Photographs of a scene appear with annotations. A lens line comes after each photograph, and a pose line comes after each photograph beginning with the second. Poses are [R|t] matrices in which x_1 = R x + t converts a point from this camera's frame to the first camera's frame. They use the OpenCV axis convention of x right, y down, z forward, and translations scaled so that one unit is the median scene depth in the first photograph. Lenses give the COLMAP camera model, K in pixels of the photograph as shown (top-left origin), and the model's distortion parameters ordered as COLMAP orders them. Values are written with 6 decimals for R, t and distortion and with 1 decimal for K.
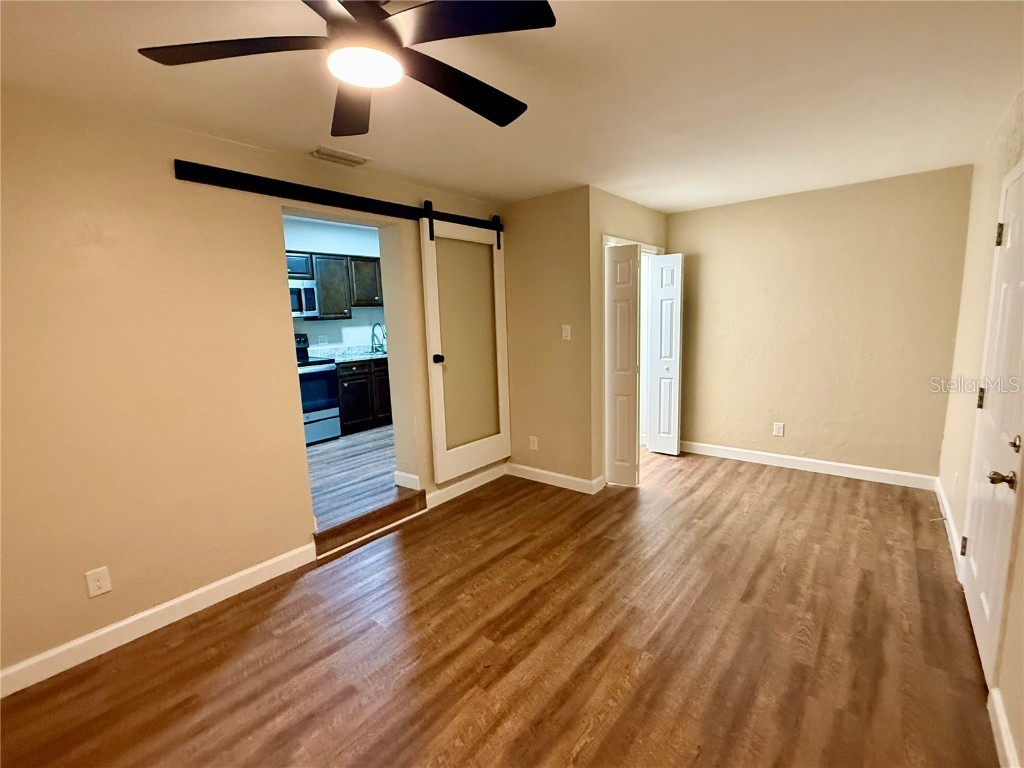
lens RADIAL K [[469.4, 0, 511.8], [0, 469.4, 384.2], [0, 0, 1]] dist [-0.000618, 0.000300]
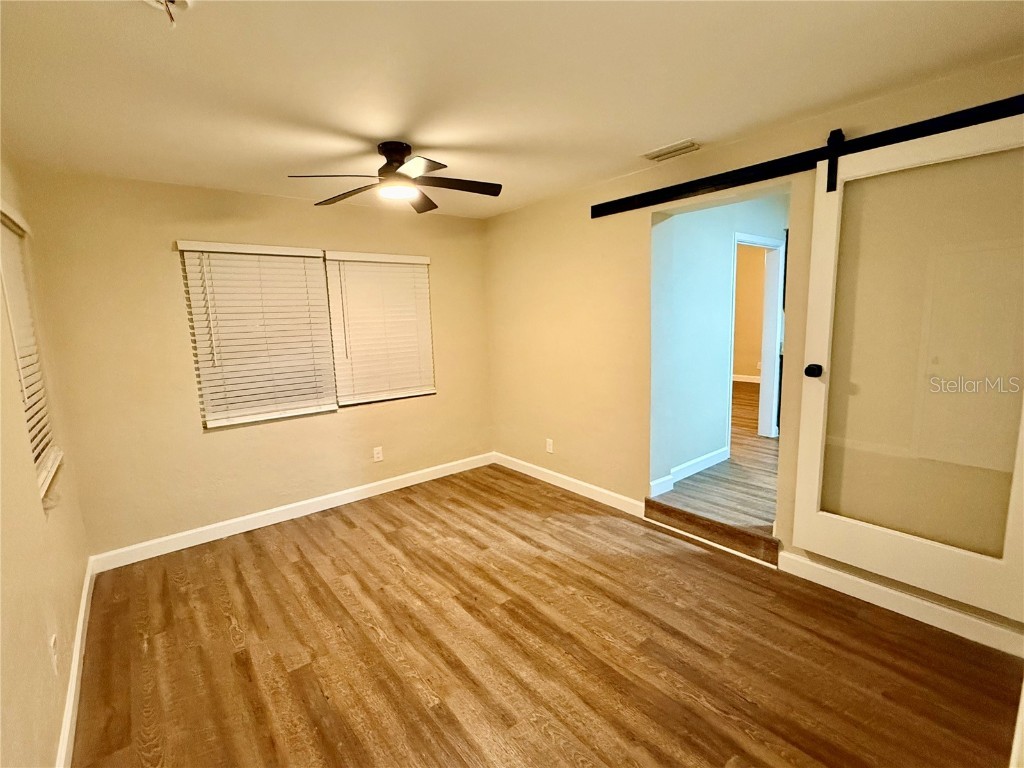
lens RADIAL K [[469.4, 0, 509.7], [0, 469.4, 383.7], [0, 0, 1]] dist [-0.000618, 0.000300]
pose [[-0.210636, 0.182632, -0.960353, 0.816971], [-0.106615, 0.972242, 0.208277, -0.181679], [0.971733, 0.146258, -0.185318, 0.980639]]
